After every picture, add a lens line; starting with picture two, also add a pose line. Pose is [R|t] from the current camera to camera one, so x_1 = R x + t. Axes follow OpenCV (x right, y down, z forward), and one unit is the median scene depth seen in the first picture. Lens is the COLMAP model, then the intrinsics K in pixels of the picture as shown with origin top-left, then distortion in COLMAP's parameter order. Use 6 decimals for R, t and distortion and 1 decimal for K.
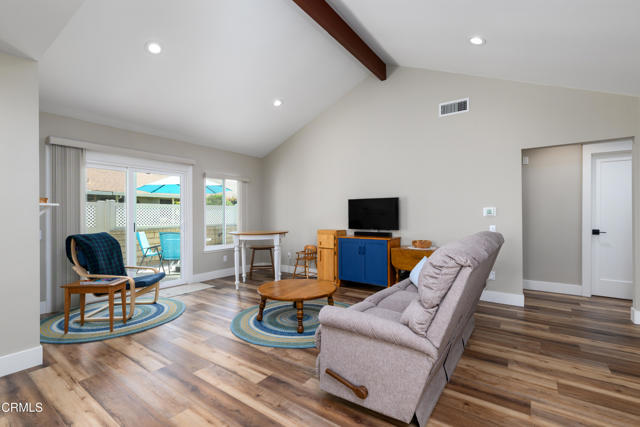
lens RADIAL K [[289.9, 0, 317.1], [0, 289.9, 219.7], [0, 0, 1]] dist [-0.000773, -0.002001]
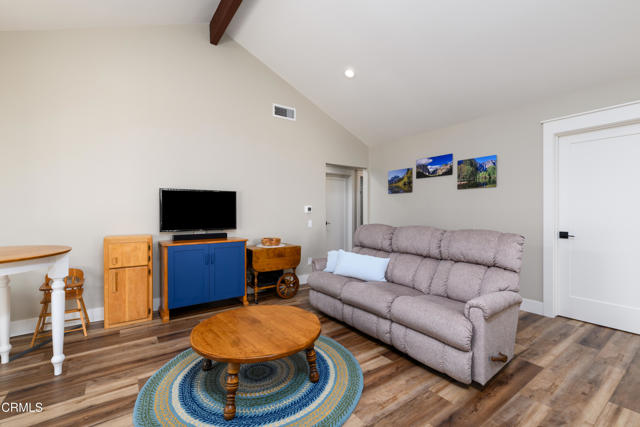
lens RADIAL K [[289.9, 0, 316.2], [0, 289.9, 212.0], [0, 0, 1]] dist [-0.000773, -0.002001]
pose [[0.320857, -0.005840, 0.947110, -0.437337], [0.006425, 0.999971, 0.003990, -0.016628], [-0.947106, 0.004805, 0.320885, 0.463731]]
